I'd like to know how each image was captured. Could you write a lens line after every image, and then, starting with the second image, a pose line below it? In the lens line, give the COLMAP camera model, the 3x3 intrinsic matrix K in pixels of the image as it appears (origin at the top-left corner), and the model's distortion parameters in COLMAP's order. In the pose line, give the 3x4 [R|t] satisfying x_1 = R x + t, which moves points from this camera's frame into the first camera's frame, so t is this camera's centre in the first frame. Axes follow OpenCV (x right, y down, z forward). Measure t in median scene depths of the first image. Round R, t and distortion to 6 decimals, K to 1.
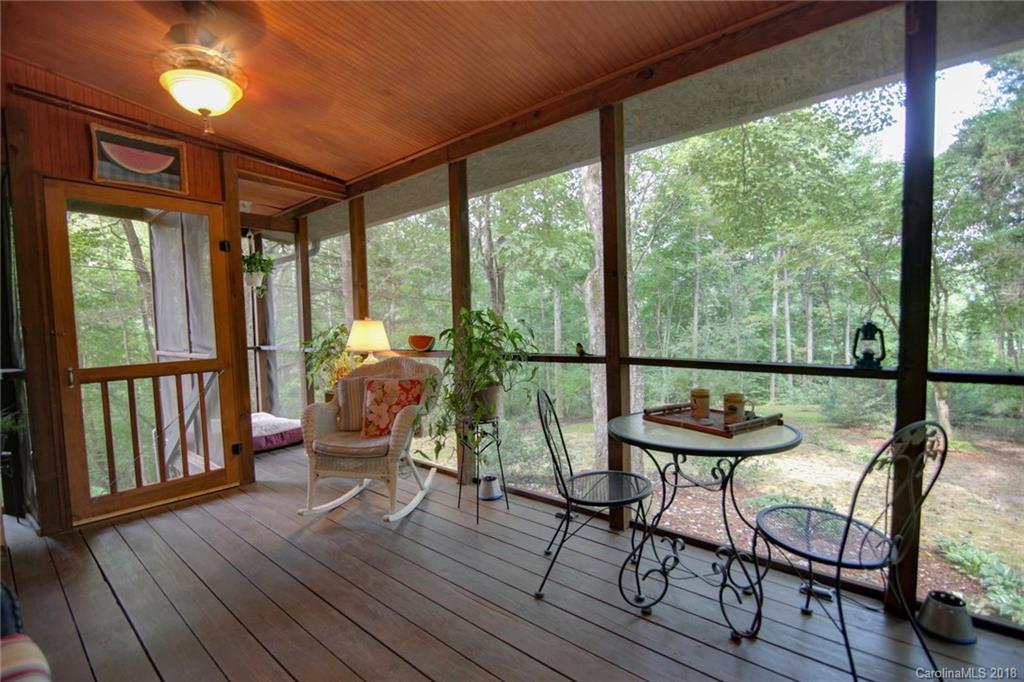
lens RADIAL K [[469.6, 0, 509.8], [0, 469.6, 344.6], [0, 0, 1]] dist [-0.018884, 0.000872]
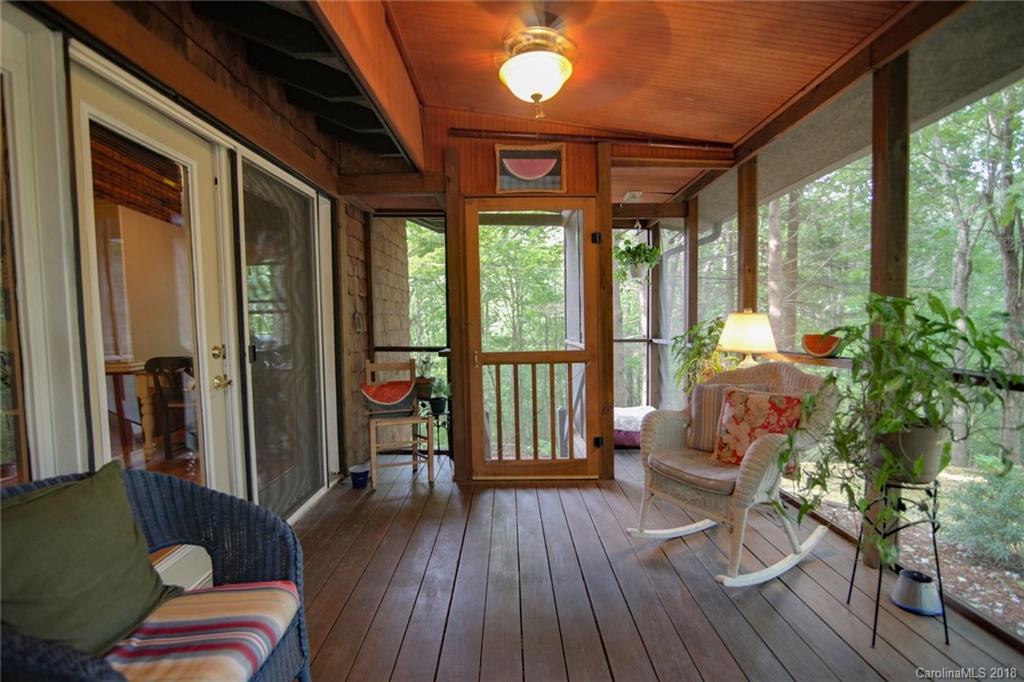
lens RADIAL K [[476.9, 0, 512.7], [0, 476.9, 345.3], [0, 0, 1]] dist [-0.018747, -0.000003]
pose [[0.651864, 0.052566, -0.756512, 0.057117], [-0.040333, 0.998586, 0.034633, -0.011038], [0.757263, 0.007936, 0.653062, 0.210208]]
